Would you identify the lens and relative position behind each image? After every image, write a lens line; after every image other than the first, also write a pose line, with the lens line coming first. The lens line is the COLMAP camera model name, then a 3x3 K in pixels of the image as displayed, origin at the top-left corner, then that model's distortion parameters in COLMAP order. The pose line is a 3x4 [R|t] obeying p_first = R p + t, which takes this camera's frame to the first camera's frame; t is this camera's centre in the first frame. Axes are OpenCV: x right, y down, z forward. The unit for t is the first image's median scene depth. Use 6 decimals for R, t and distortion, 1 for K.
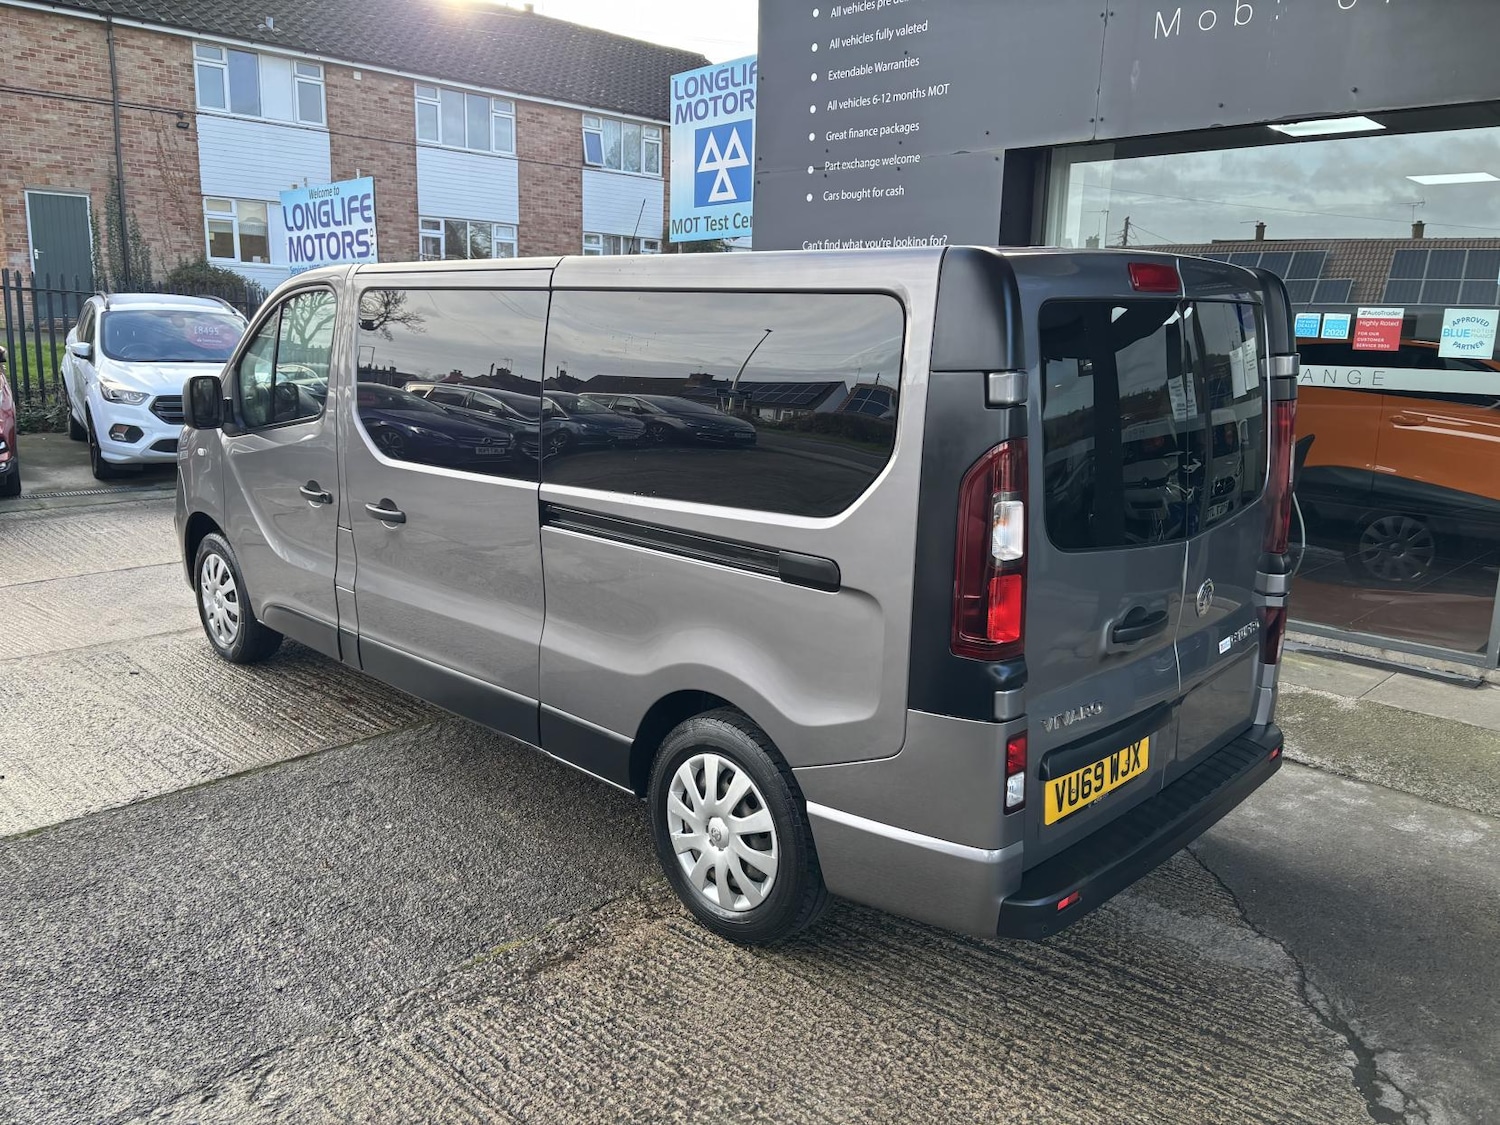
lens RADIAL K [[1135.1, 0, 744.8], [0, 1135.1, 556.7], [0, 0, 1]] dist [0.058487, -0.066193]
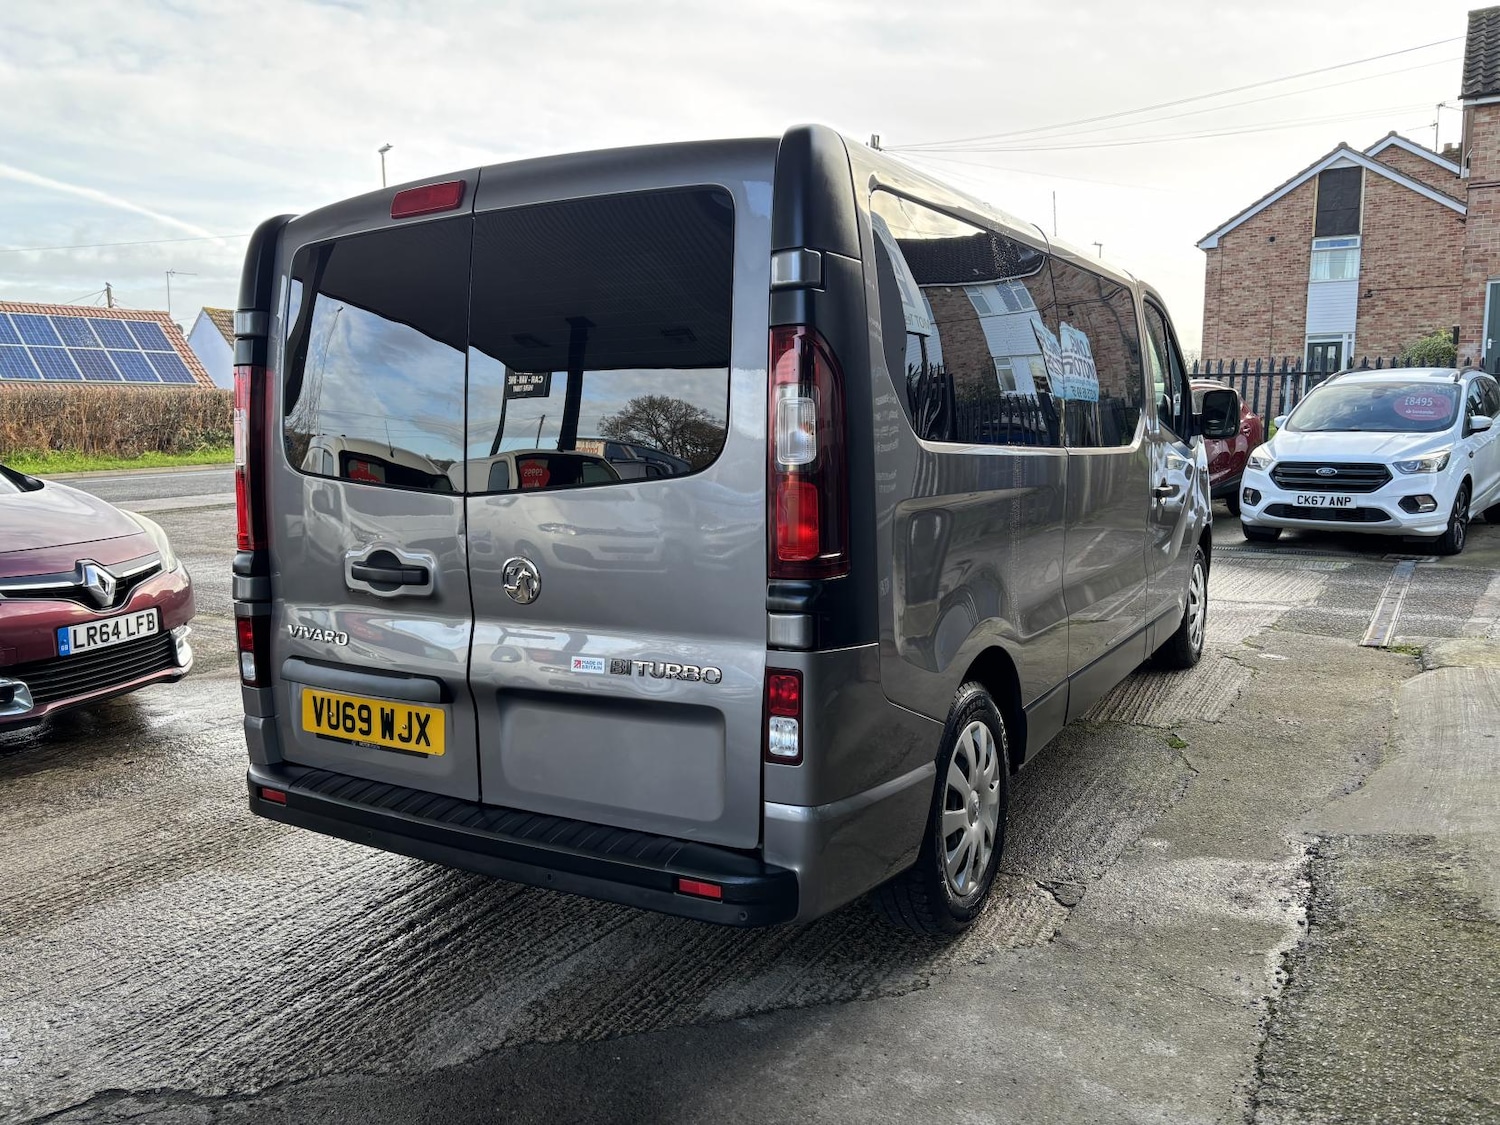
lens RADIAL K [[1135.1, 0, 741.2], [0, 1135.1, 568.4], [0, 0, 1]] dist [0.058487, -0.066193]
pose [[0.234700, 0.100329, -0.966876, 0.872217], [-0.186763, 0.980783, 0.056437, -0.032936], [0.953958, 0.167331, 0.248927, 0.690498]]
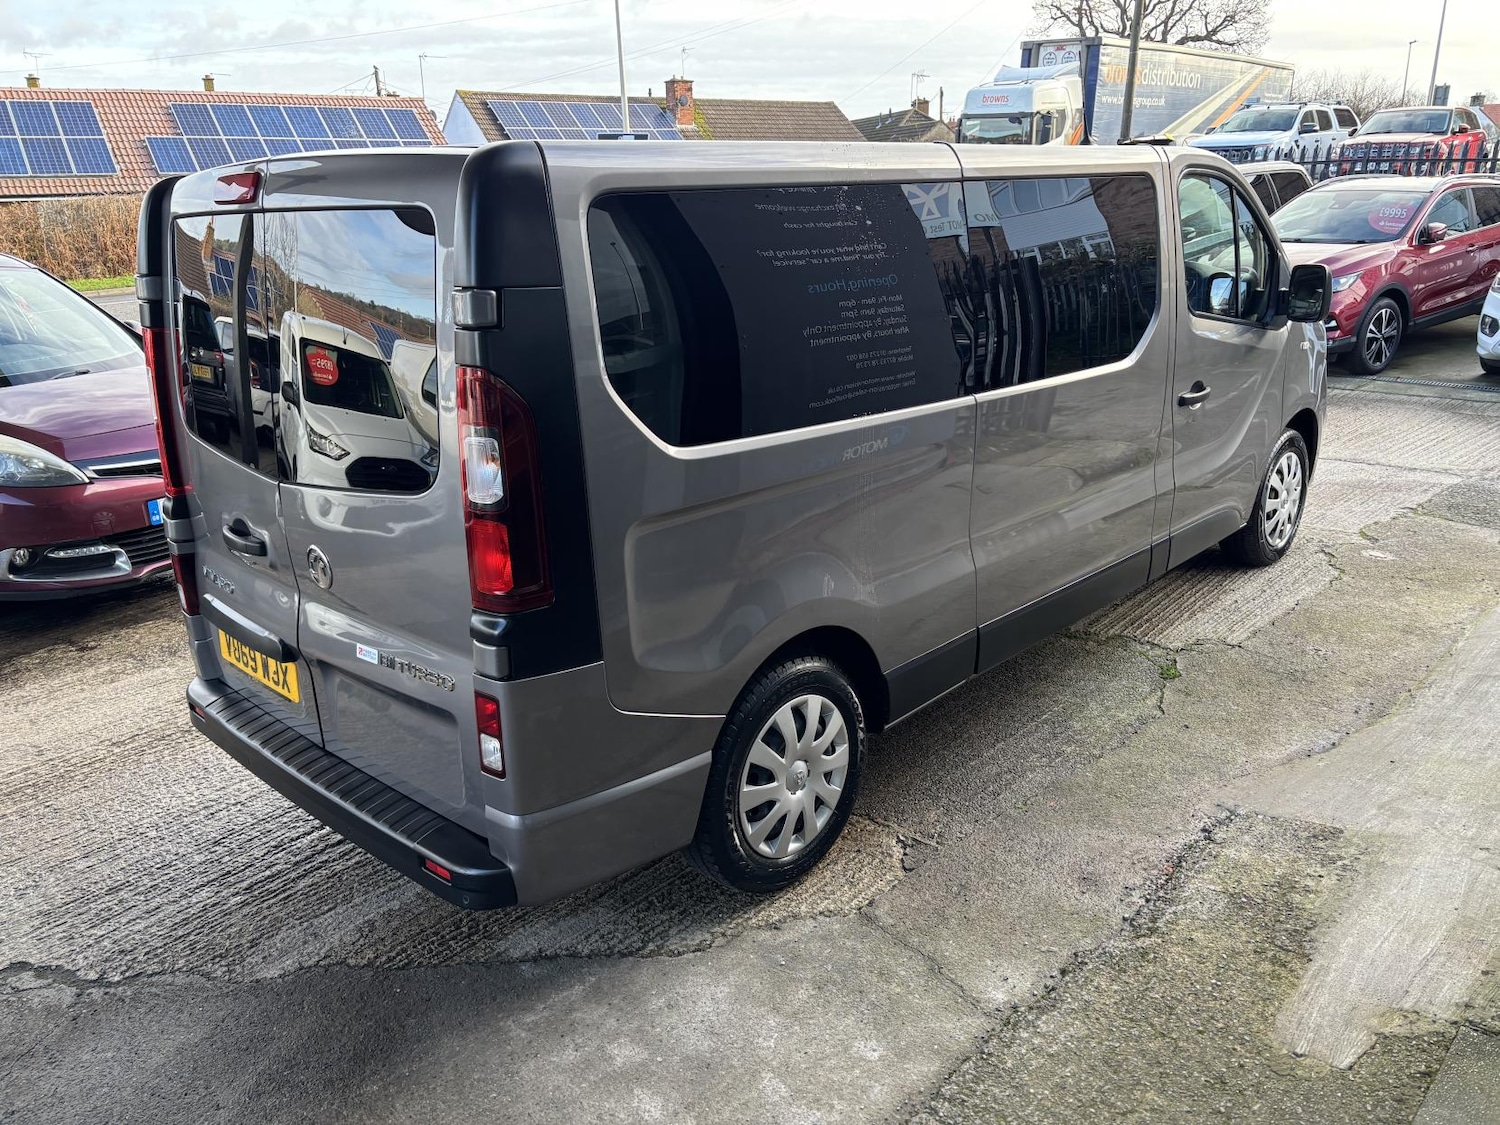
lens RADIAL K [[1135.1, 0, 744.8], [0, 1135.1, 571.3], [0, 0, 1]] dist [0.058487, -0.066193]
pose [[0.006543, 0.296806, -0.954915, 0.888002], [-0.178623, 0.939924, 0.290923, -0.193962], [0.983896, 0.168666, 0.059167, 0.918662]]
